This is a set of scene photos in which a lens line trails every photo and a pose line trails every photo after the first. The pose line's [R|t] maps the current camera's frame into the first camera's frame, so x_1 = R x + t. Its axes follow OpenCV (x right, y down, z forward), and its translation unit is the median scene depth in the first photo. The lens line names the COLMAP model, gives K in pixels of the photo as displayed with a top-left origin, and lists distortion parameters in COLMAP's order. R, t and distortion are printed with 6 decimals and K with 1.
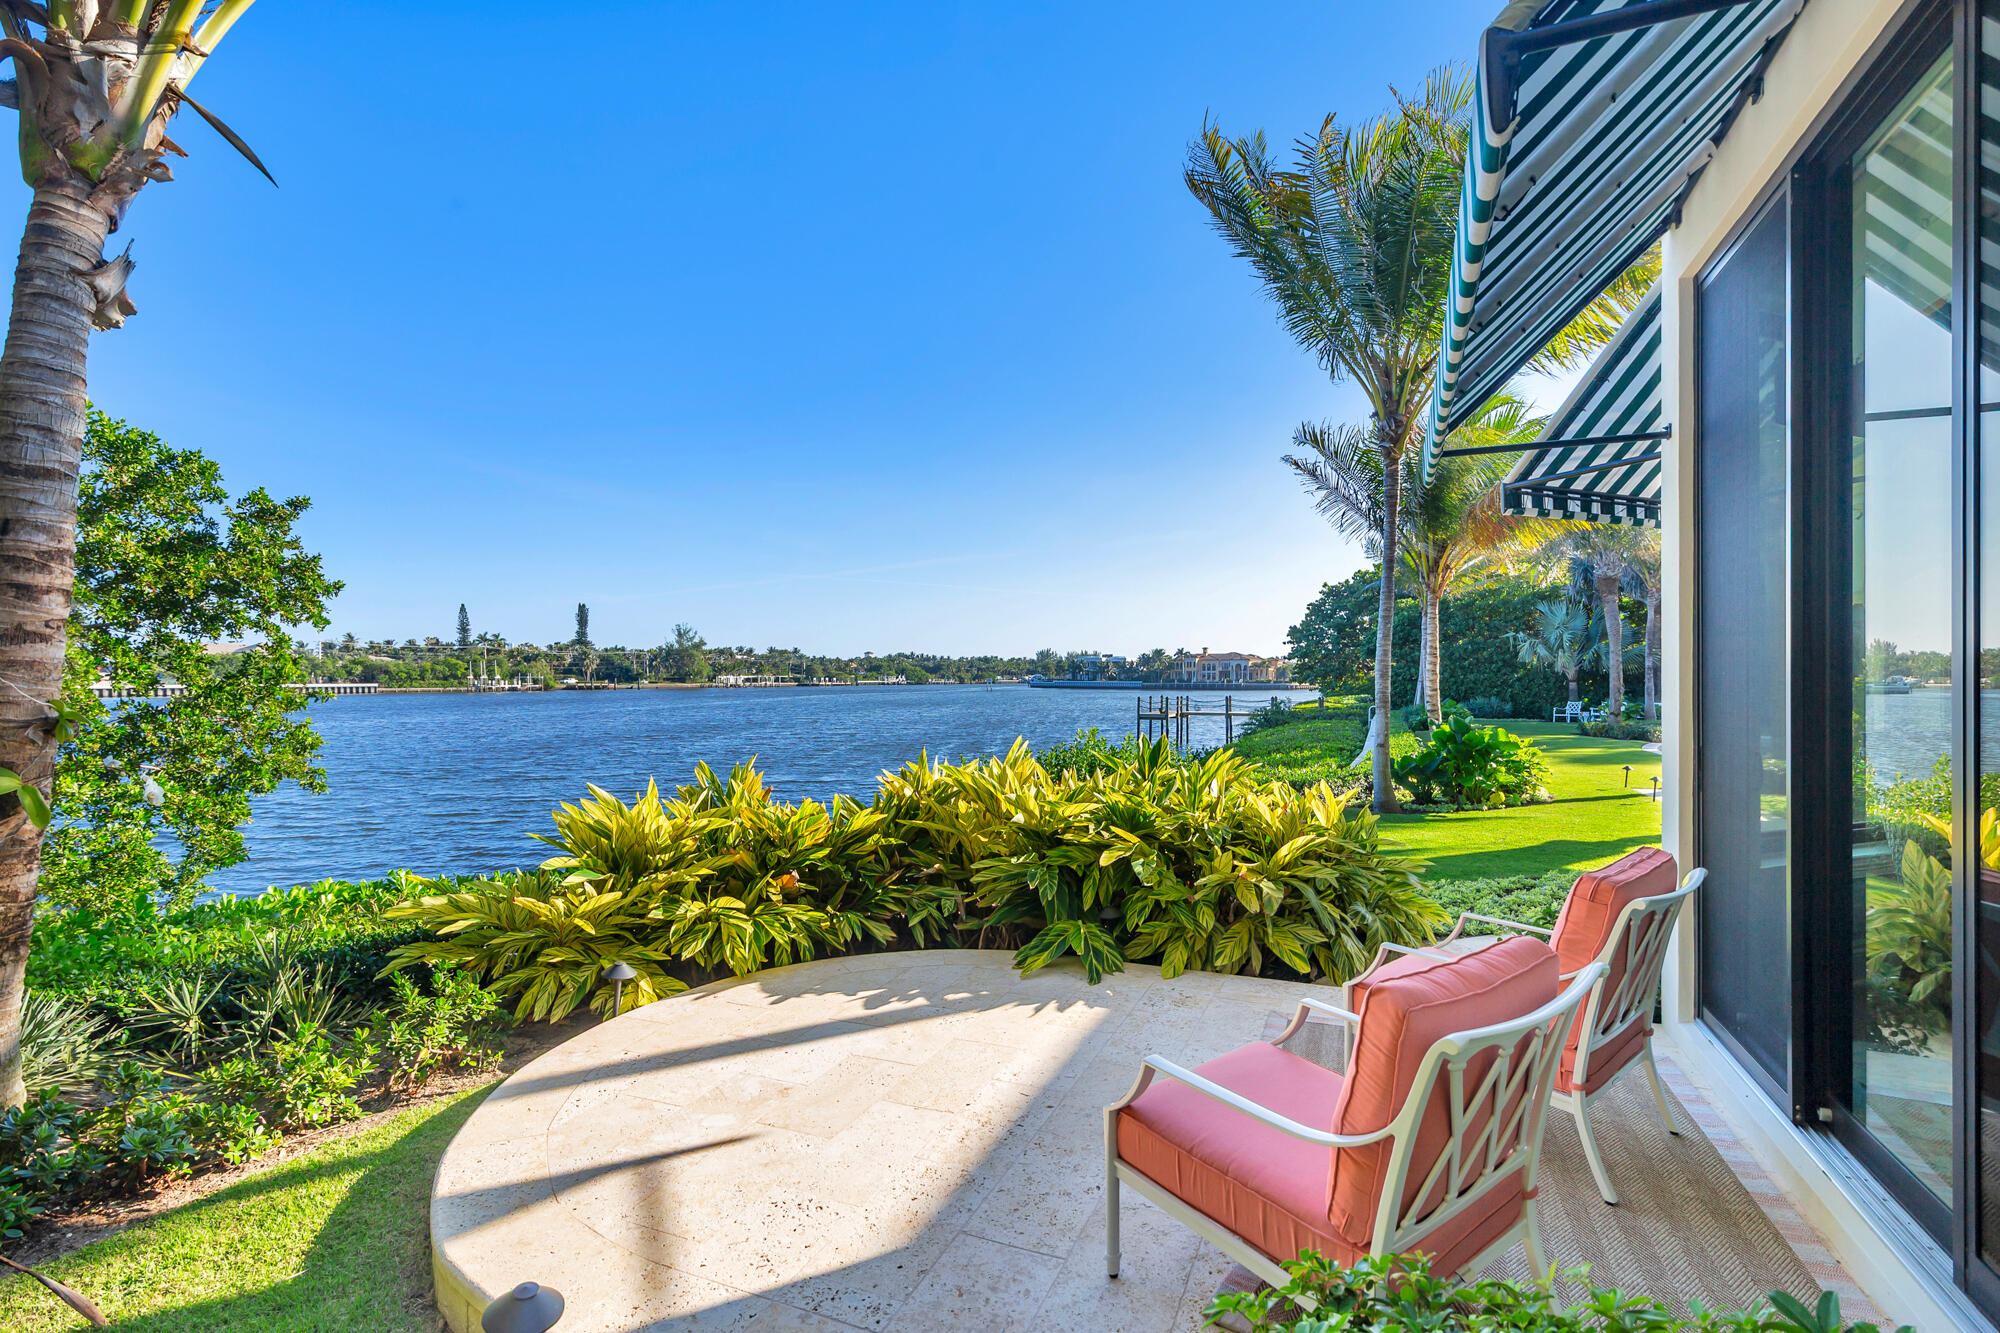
lens RADIAL K [[931.8, 0, 998.1], [0, 931.8, 672.2], [0, 0, 1]] dist [-0.000198, 0.000008]
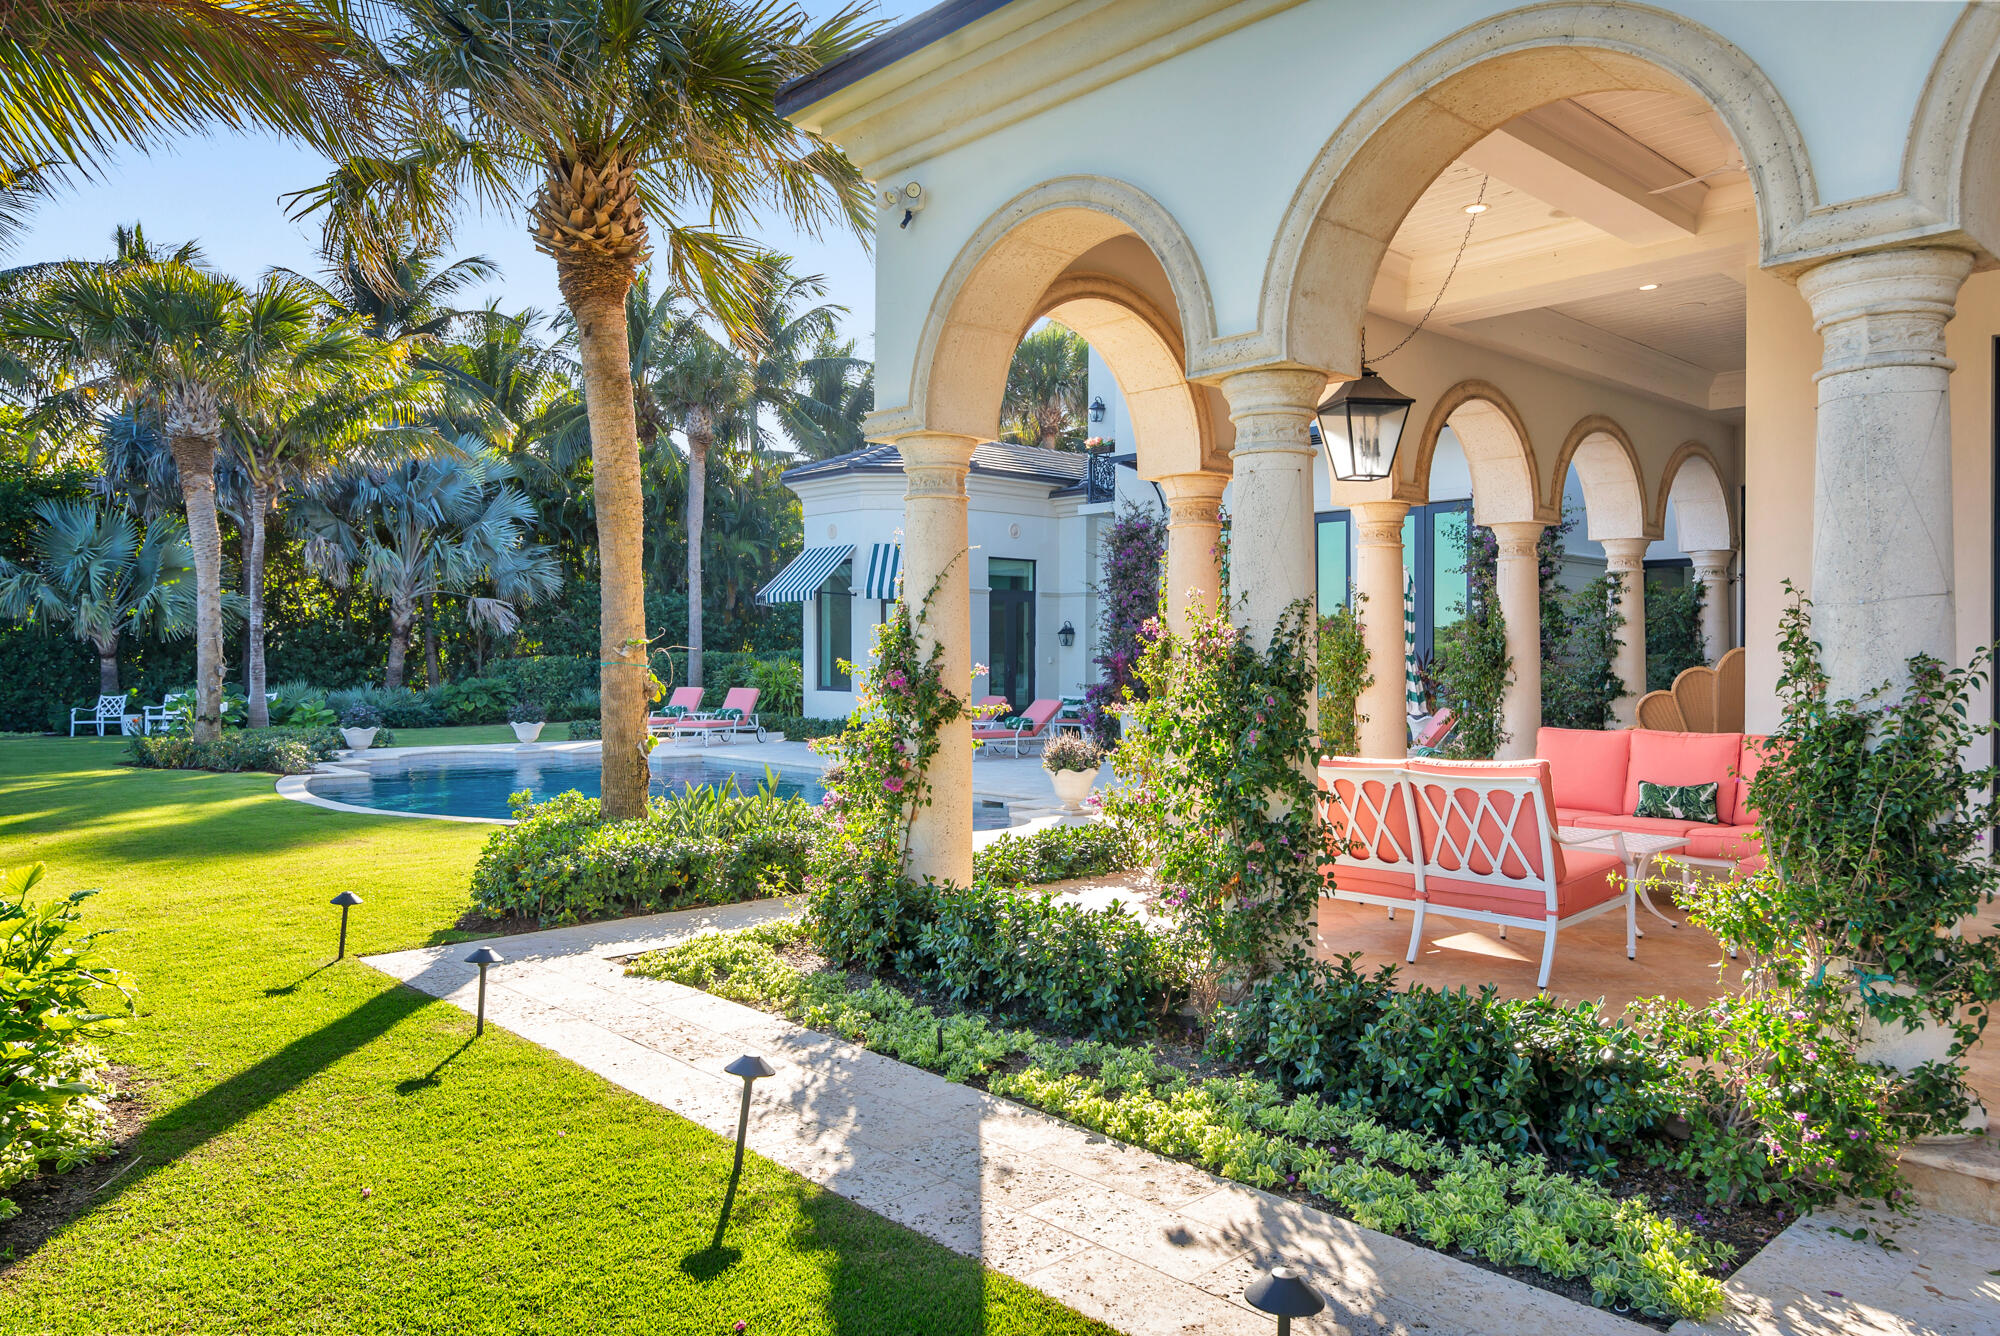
lens RADIAL K [[1356.5, 0, 998.7], [0, 1356.5, 663.5], [0, 0, 1]] dist [0.003887, -0.000101]
pose [[0.415235, -0.004706, 0.909702, 0.131895], [-0.004269, 0.999966, 0.007122, 0.006190], [-0.909704, -0.006840, 0.415201, 0.231674]]
